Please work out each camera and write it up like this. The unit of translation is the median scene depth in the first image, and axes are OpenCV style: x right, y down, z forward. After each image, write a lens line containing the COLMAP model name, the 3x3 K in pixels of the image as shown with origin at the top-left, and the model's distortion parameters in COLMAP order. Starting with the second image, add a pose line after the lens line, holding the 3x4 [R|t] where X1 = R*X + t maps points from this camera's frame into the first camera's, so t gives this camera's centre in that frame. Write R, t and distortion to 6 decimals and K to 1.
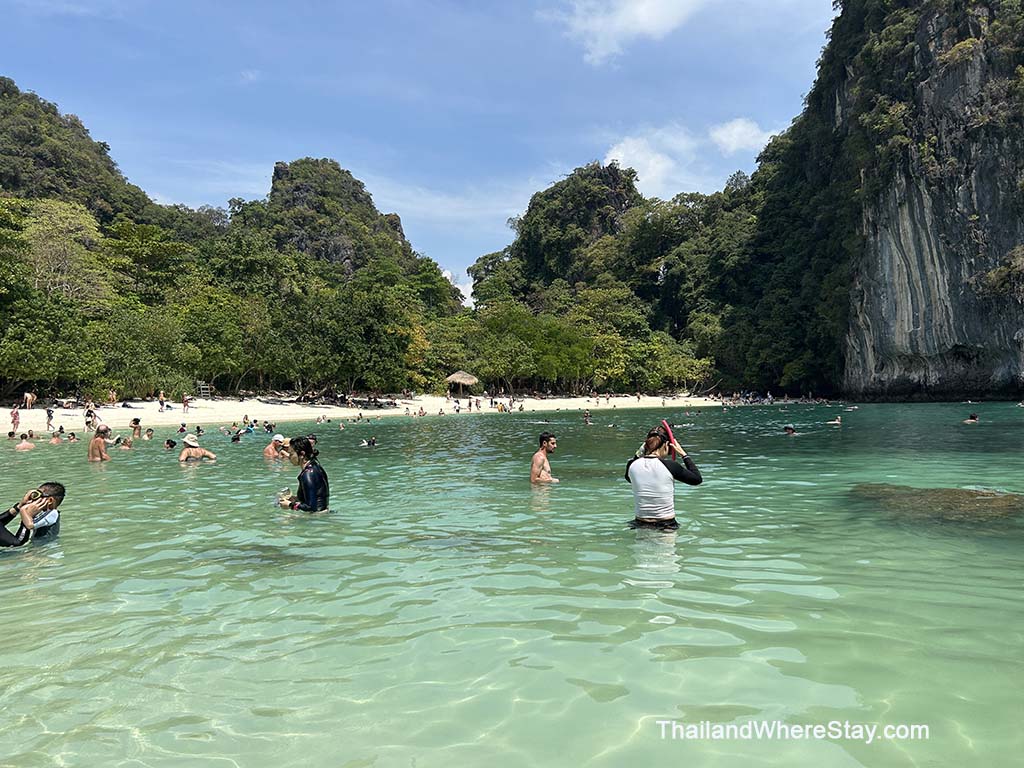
lens RADIAL K [[782.5, 0, 488.0], [0, 782.5, 389.2], [0, 0, 1]] dist [0.070853, -0.082497]
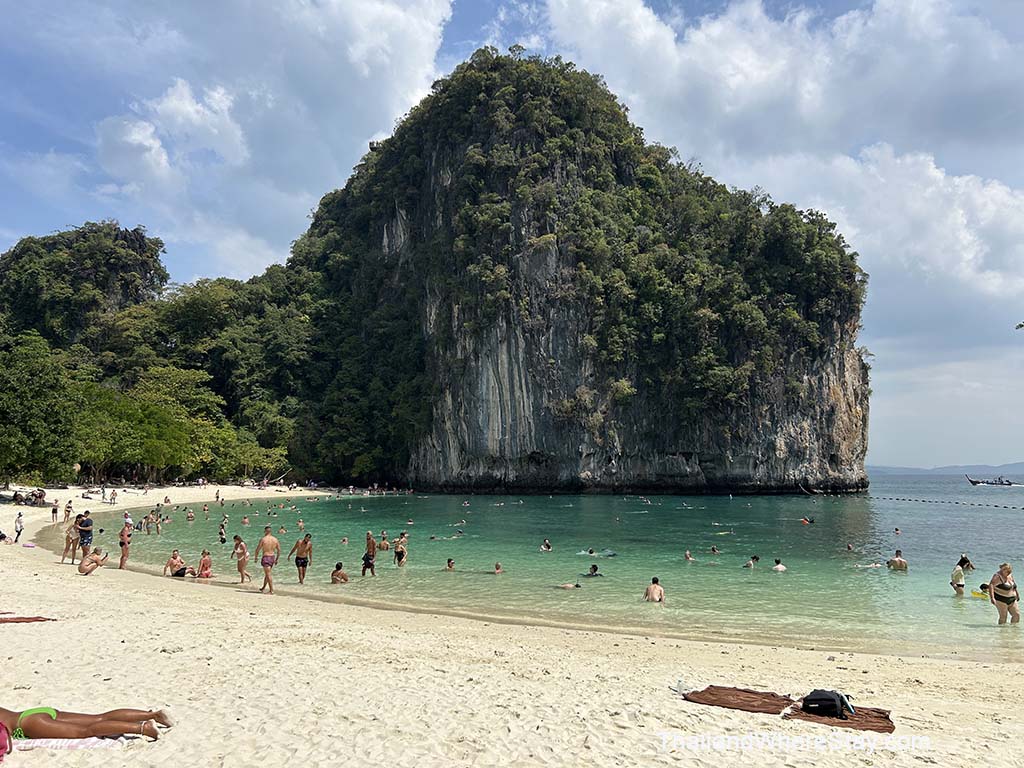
lens RADIAL K [[782.5, 0, 501.0], [0, 782.5, 380.1], [0, 0, 1]] dist [0.070853, -0.082497]
pose [[0.690712, 0.103330, 0.715710, -0.383751], [-0.024476, 0.992512, -0.119672, -0.015471], [-0.722716, 0.065141, 0.688069, 0.115432]]
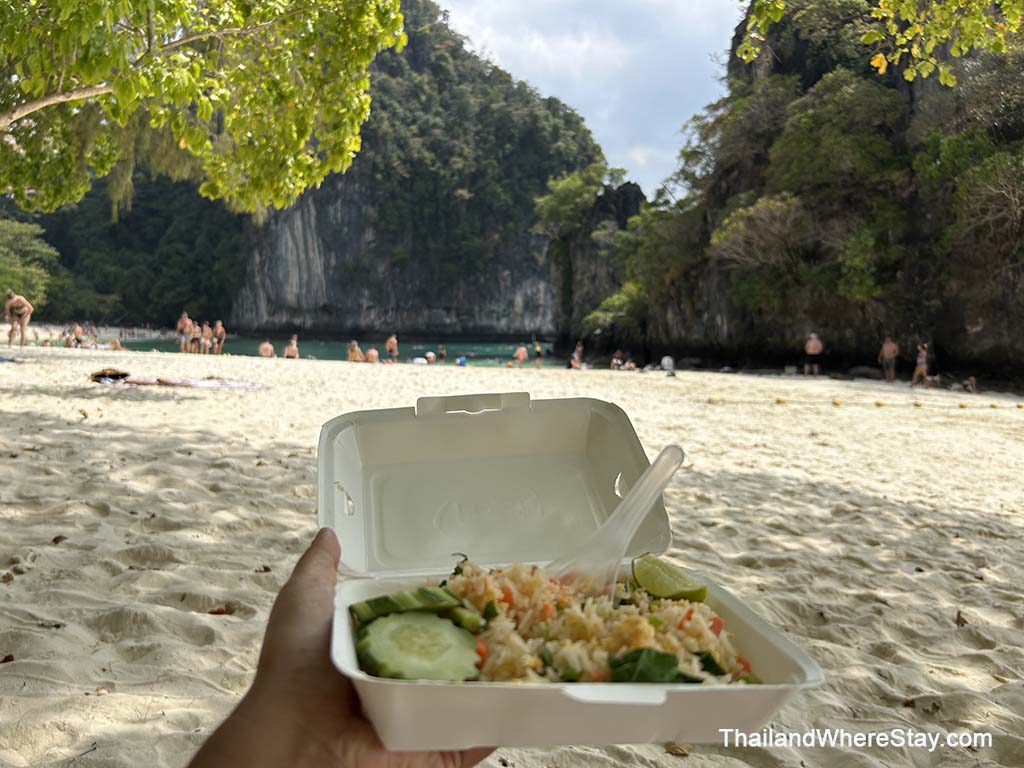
lens RADIAL K [[782.5, 0, 507.5], [0, 782.5, 384.6], [0, 0, 1]] dist [0.070853, -0.082497]
pose [[0.606583, -0.026607, 0.794575, -0.441049], [-0.043735, 0.996810, 0.066767, -0.013667], [-0.793816, -0.075250, 0.603484, -0.265508]]
